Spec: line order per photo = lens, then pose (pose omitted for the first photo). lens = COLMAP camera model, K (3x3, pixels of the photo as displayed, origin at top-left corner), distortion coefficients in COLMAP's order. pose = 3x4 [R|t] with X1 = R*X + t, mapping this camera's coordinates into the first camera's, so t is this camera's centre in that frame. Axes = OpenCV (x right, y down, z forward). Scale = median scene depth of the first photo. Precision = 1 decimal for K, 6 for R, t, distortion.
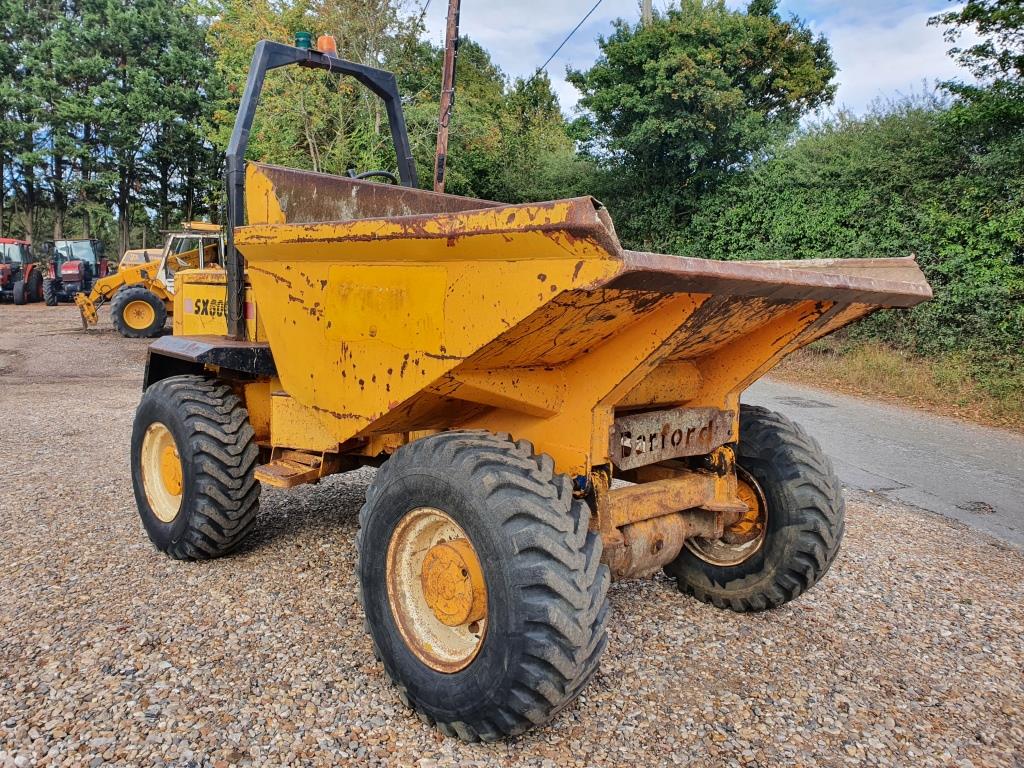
lens RADIAL K [[804.0, 0, 522.2], [0, 804.0, 388.1], [0, 0, 1]] dist [0.003062, 0.006013]
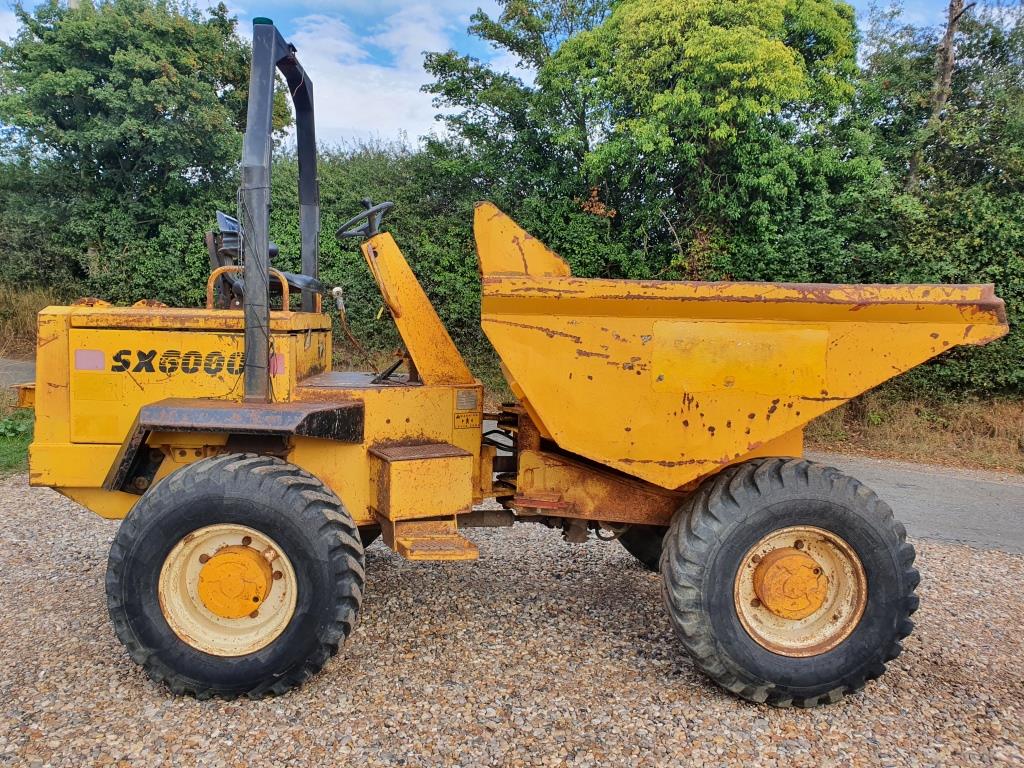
lens RADIAL K [[778.0, 0, 514.1], [0, 778.0, 397.2], [0, 0, 1]] dist [0.012980, -0.002937]
pose [[0.684843, -0.090366, 0.723066, -0.248282], [0.085130, 0.995408, 0.043773, -0.025904], [-0.723701, 0.031577, 0.689391, 0.100671]]
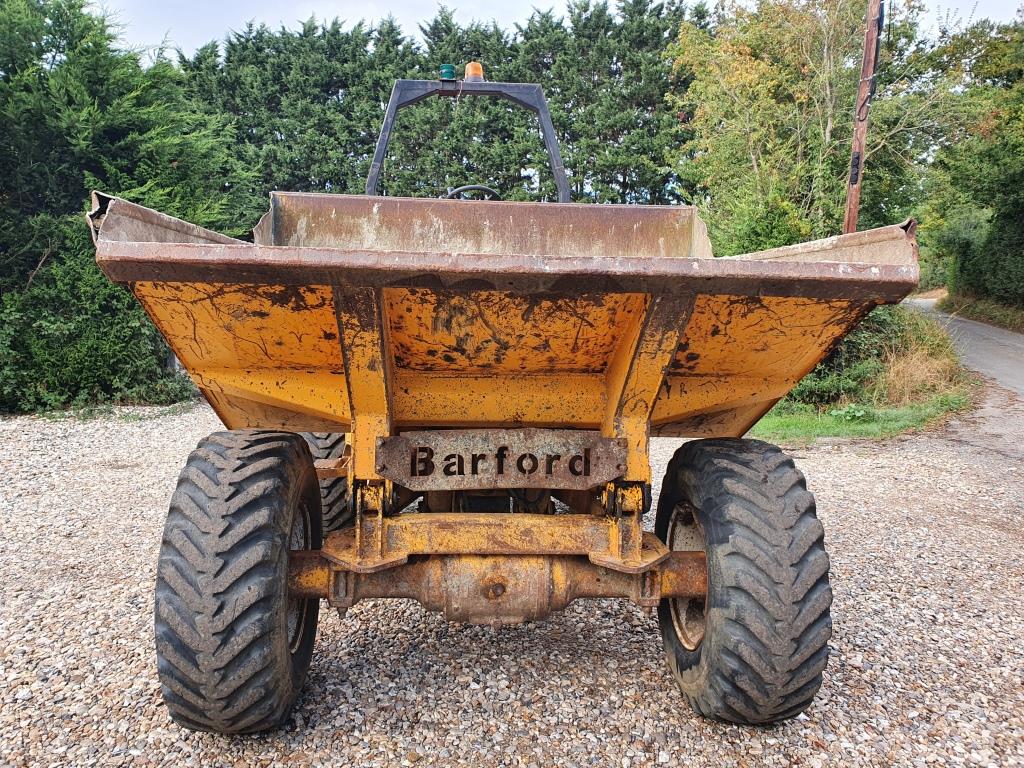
lens RADIAL K [[808.5, 0, 537.5], [0, 808.5, 357.9], [0, 0, 1]] dist [0.082952, 0.003080]
pose [[0.777637, 0.019625, -0.628407, 0.199205], [-0.061483, 0.997096, -0.044944, -0.002967], [0.625700, 0.073587, 0.776585, 0.094192]]
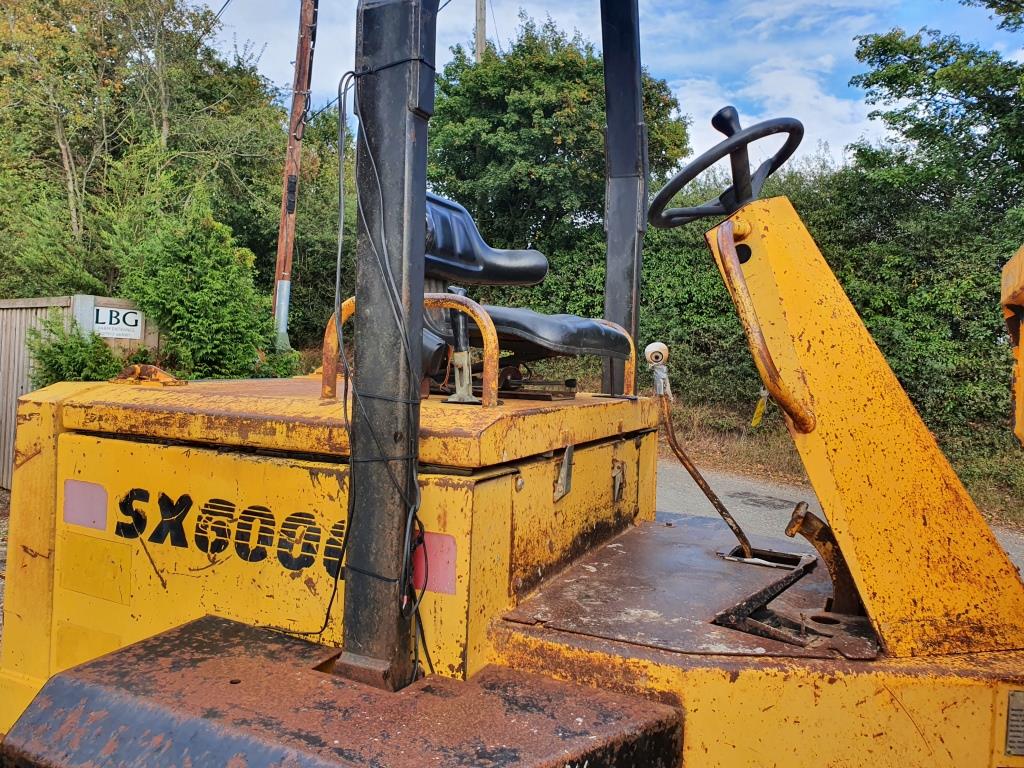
lens RADIAL K [[804.0, 0, 522.2], [0, 804.0, 388.1], [0, 0, 1]] dist [0.003062, 0.006013]
pose [[0.946105, -0.008915, 0.323736, -0.134337], [0.030383, 0.997656, -0.061320, -0.046690], [-0.322431, 0.067851, 0.944158, 0.243928]]
